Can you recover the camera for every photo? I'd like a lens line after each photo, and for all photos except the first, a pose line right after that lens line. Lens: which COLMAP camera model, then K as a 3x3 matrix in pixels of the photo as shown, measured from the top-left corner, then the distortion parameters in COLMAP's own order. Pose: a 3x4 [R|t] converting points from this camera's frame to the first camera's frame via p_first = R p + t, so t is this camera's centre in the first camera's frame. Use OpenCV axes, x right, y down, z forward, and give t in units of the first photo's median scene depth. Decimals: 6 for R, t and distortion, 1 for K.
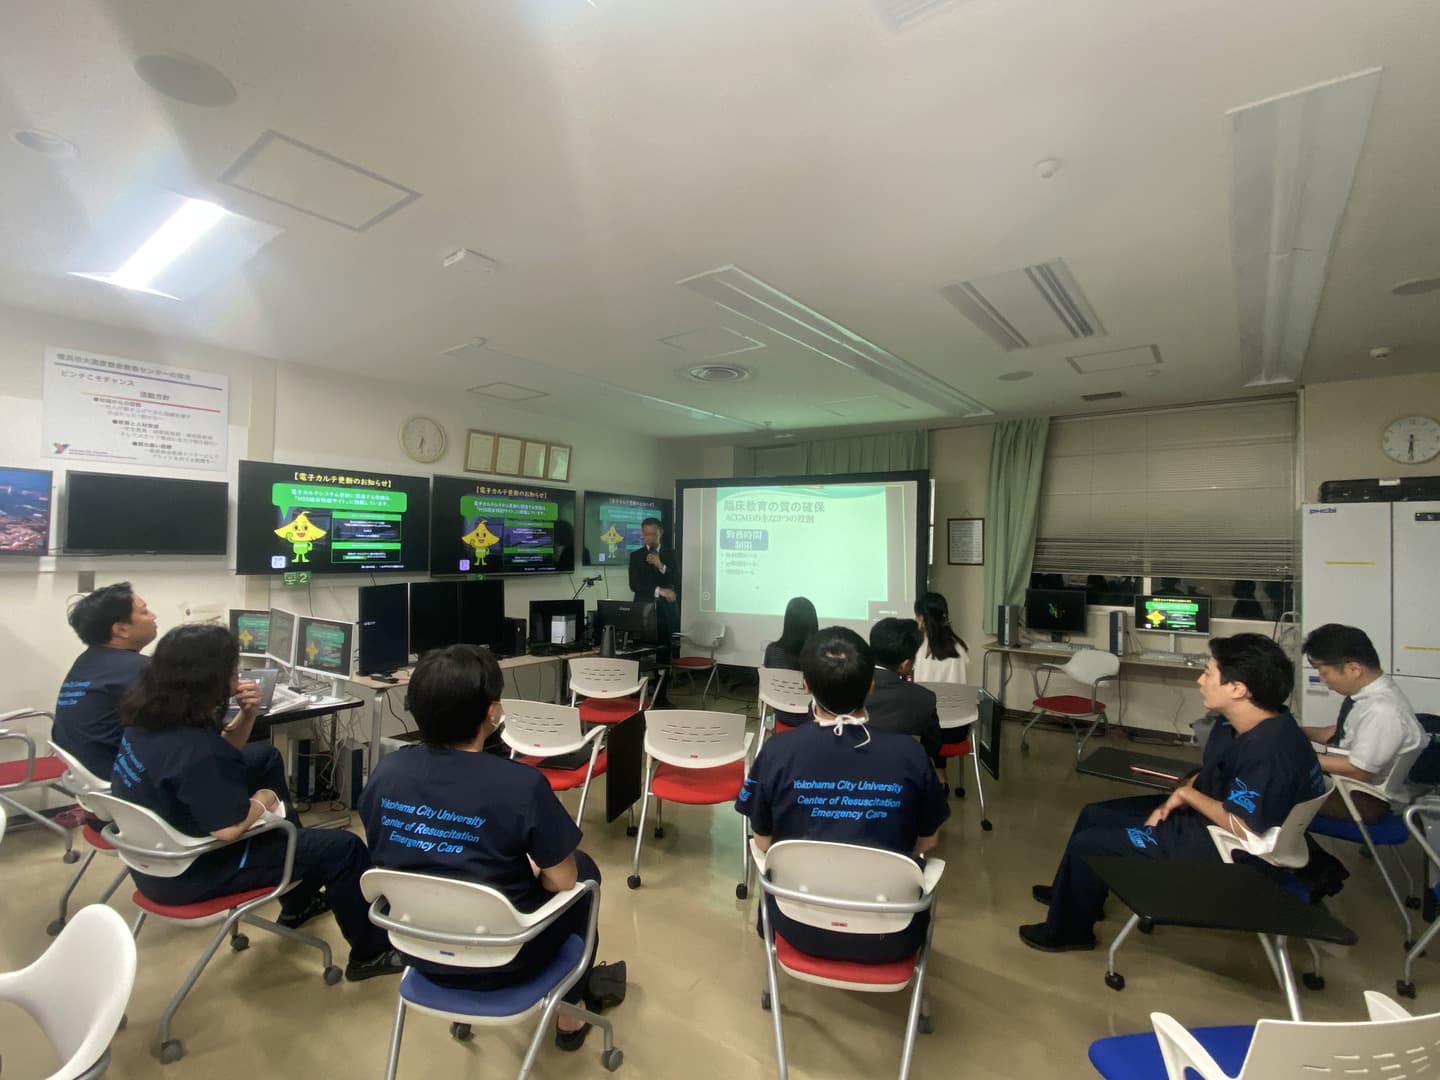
lens RADIAL K [[670.3, 0, 720.0], [0, 670.3, 540.0], [0, 0, 1]] dist [-0.000077, -0.000014]
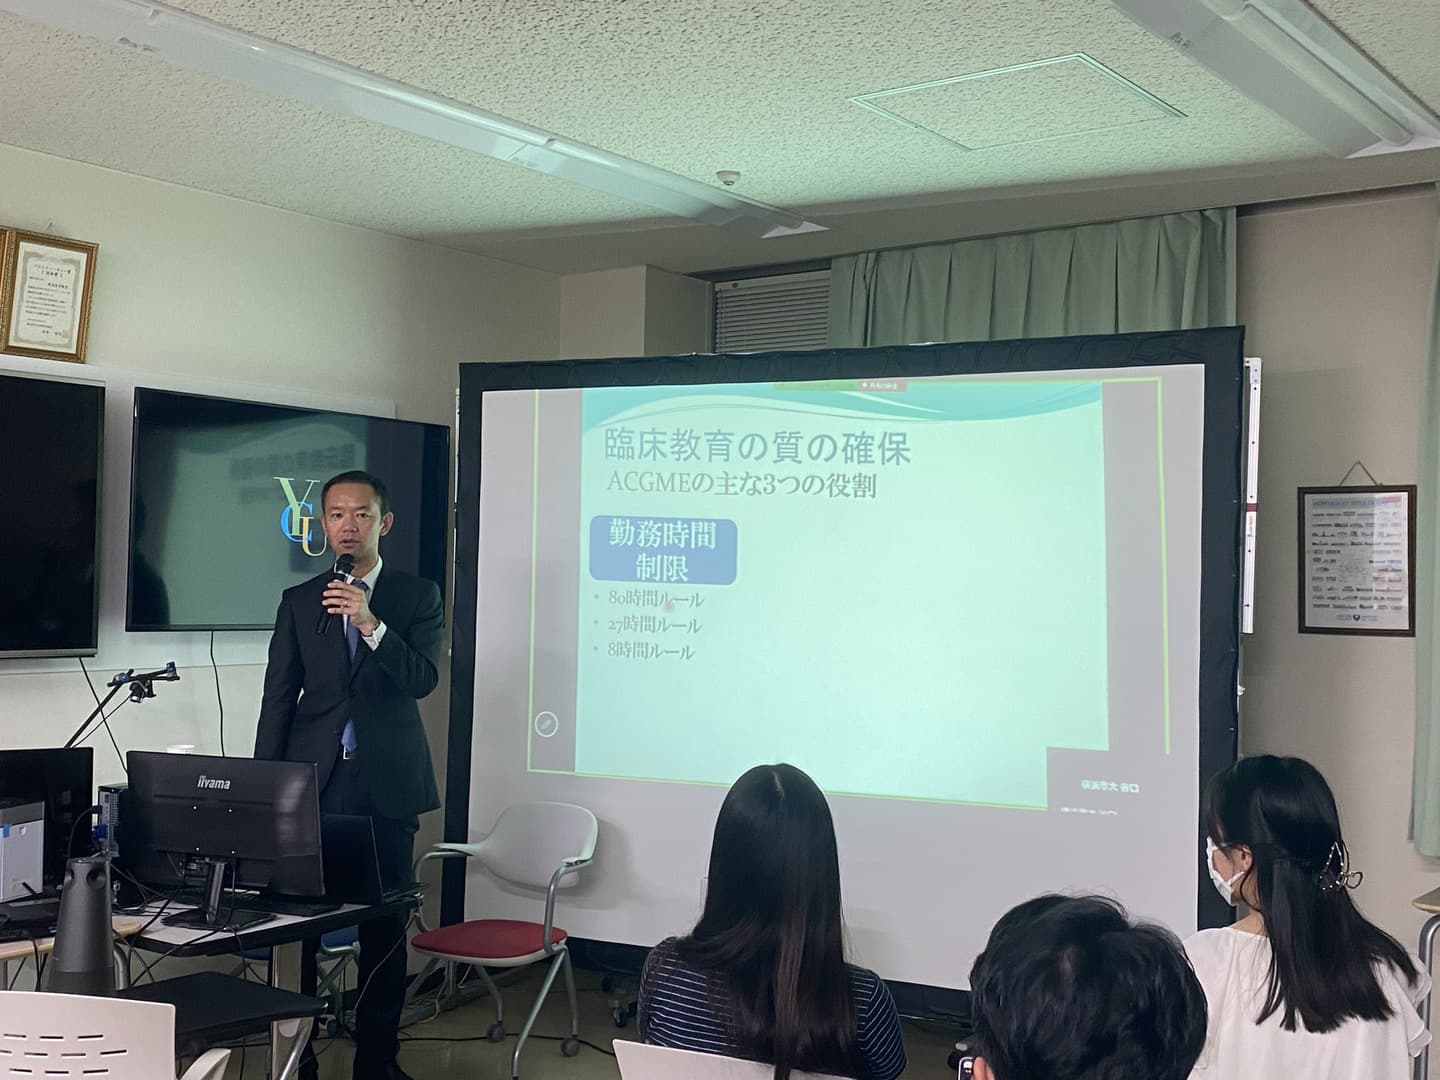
lens RADIAL K [[1594.8, 0, 720.0], [0, 1594.8, 540.0], [0, 0, 1]] dist [-0.028458, -0.018545]
pose [[0.999947, 0.006028, 0.008310, 0.059755], [-0.005977, 0.999963, -0.006149, -0.000706], [-0.008347, 0.006099, 0.999947, 0.248614]]
